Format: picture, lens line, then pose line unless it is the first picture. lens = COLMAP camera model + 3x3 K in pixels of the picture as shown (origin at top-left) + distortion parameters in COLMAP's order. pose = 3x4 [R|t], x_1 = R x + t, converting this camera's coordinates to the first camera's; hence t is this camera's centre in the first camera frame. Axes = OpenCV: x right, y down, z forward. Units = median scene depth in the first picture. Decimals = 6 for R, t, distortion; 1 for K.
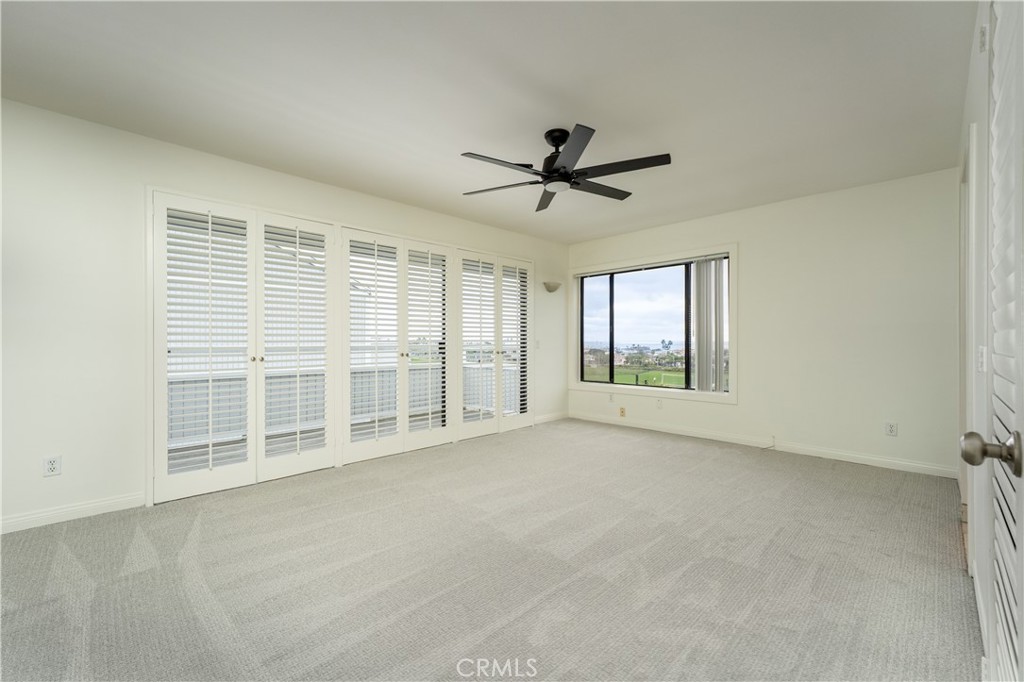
lens RADIAL K [[413.8, 0, 498.2], [0, 413.8, 345.8], [0, 0, 1]] dist [0.000483, -0.000015]
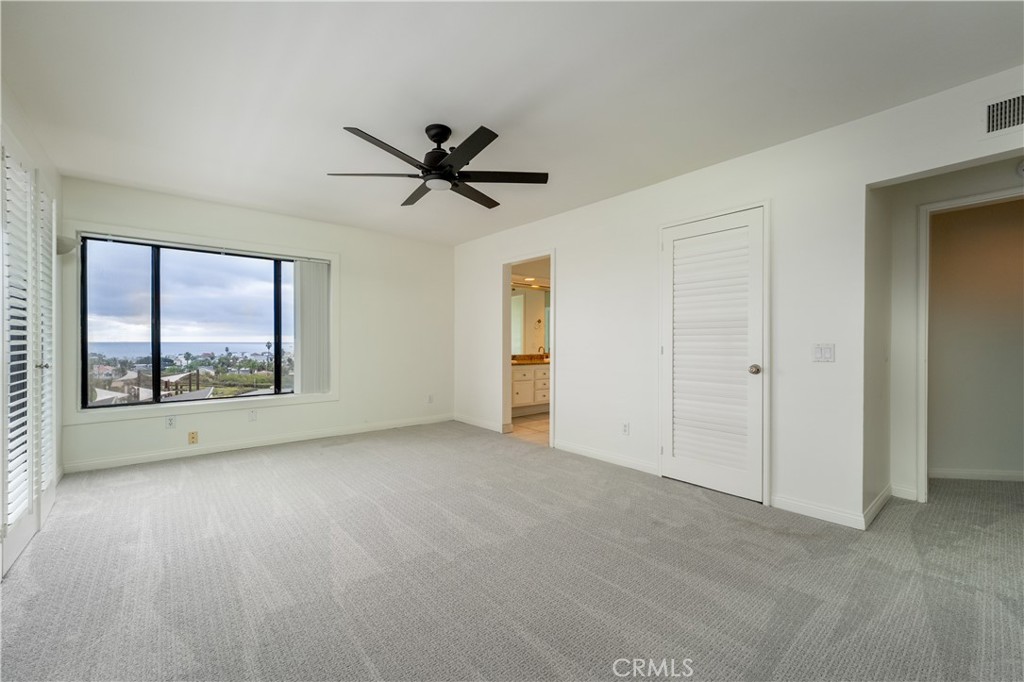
lens RADIAL K [[413.8, 0, 498.2], [0, 413.8, 345.8], [0, 0, 1]] dist [0.000483, -0.000015]
pose [[0.074151, -0.006045, 0.997229, -0.417961], [0.007203, 0.999959, 0.005526, -0.006161], [-0.997221, 0.006773, 0.074192, 0.410626]]
